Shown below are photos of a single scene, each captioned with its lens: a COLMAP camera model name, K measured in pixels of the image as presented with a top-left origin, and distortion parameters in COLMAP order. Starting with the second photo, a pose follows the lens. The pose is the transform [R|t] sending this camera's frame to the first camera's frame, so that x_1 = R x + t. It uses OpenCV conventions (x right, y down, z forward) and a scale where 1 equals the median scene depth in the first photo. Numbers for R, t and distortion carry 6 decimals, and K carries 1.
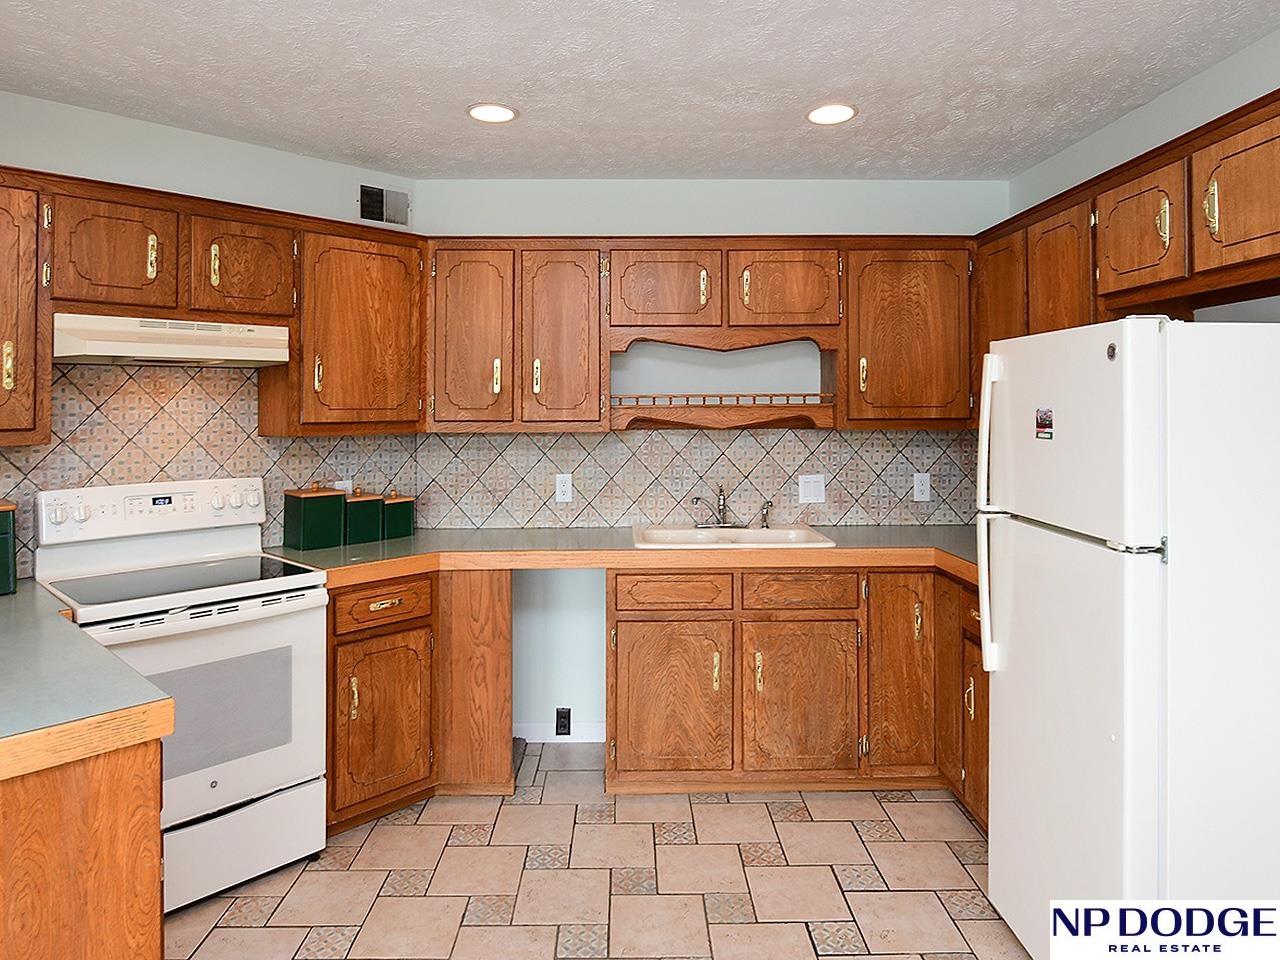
lens RADIAL K [[800.7, 0, 616.2], [0, 800.7, 395.3], [0, 0, 1]] dist [-0.007552, -0.006770]
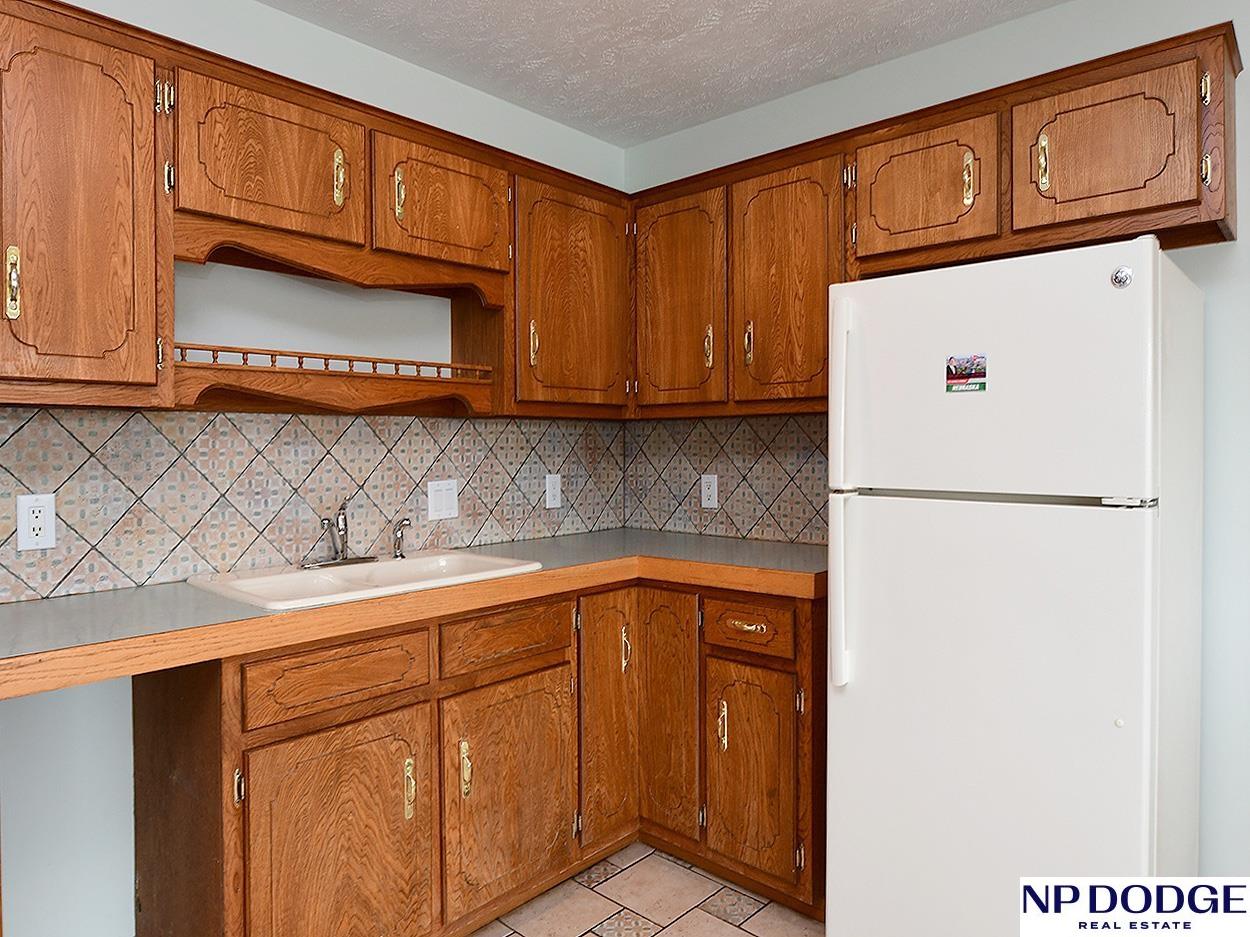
lens RADIAL K [[781.9, 0, 566.5], [0, 781.9, 459.1], [0, 0, 1]] dist [-0.007552, -0.006770]
pose [[0.686194, -0.008250, 0.727372, -0.213292], [-0.008365, 0.999780, 0.019231, 0.069810], [-0.727370, -0.019281, 0.685974, 0.457852]]
